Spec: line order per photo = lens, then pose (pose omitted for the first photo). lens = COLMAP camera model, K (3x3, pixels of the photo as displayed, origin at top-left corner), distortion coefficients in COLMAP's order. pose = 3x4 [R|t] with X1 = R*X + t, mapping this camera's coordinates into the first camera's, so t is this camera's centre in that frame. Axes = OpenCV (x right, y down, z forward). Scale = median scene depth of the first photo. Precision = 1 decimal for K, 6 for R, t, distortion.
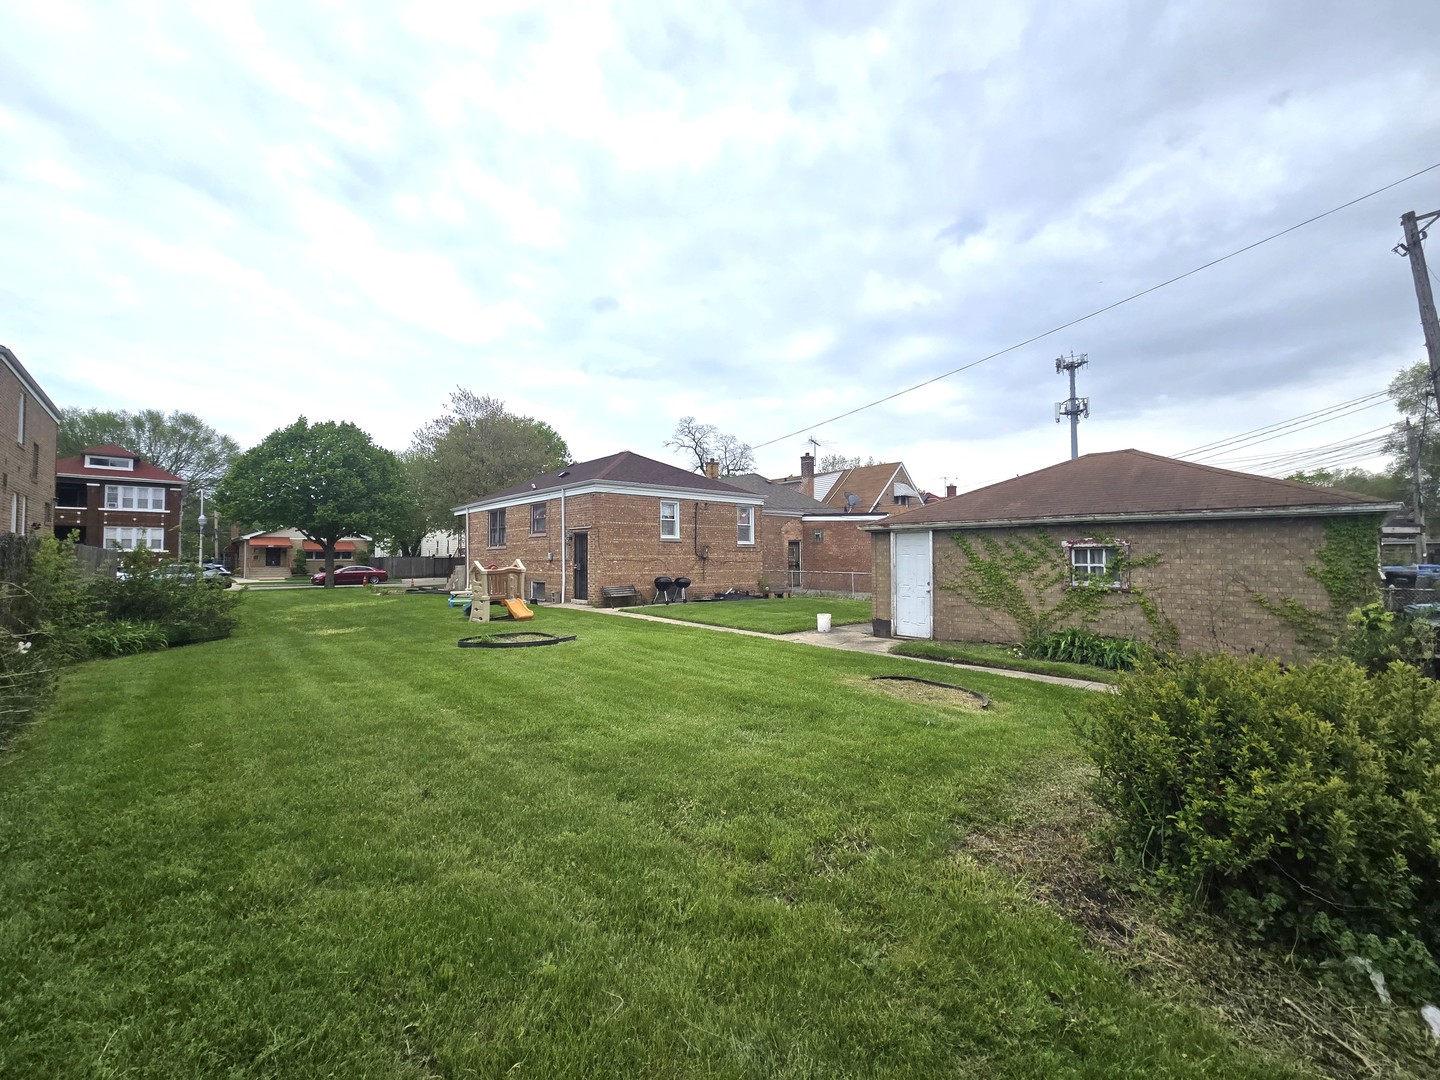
lens RADIAL K [[575.6, 0, 747.3], [0, 575.6, 540.4], [0, 0, 1]] dist [-0.033368, 0.000064]
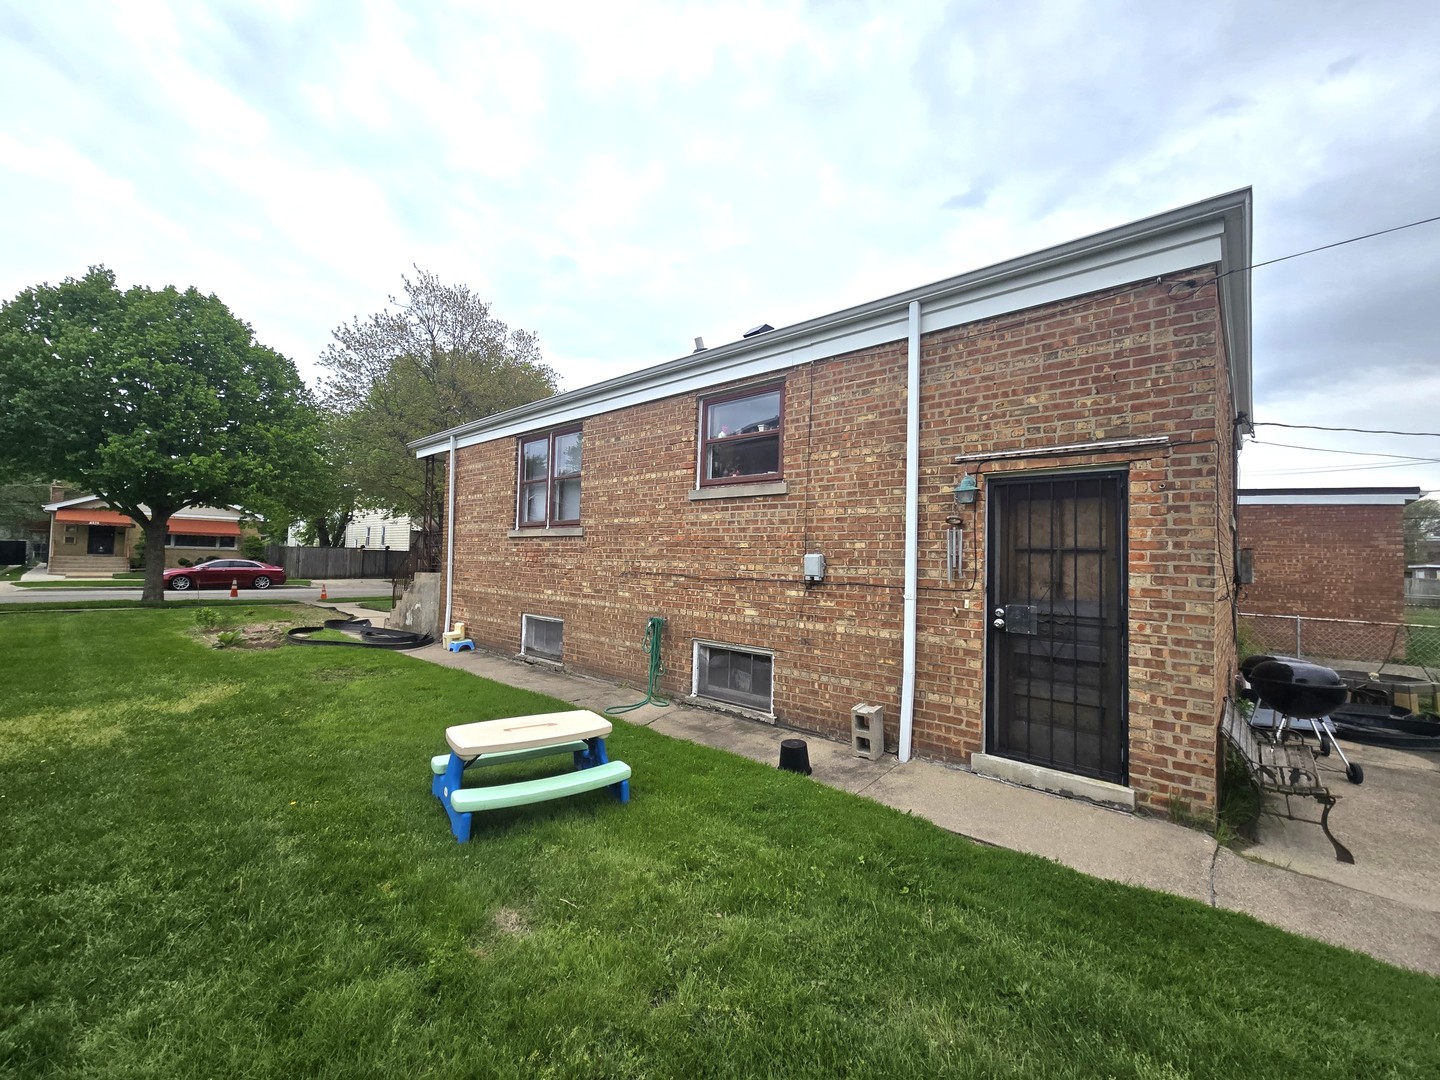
lens RADIAL K [[589.5, 0, 720.0], [0, 589.5, 540.0], [0, 0, 1]] dist [-0.001152, -0.000199]
pose [[0.998434, 0.035394, 0.043324, -0.253395], [-0.035203, 0.999367, -0.005162, 0.011600], [-0.043479, 0.003629, 0.999048, 0.456621]]
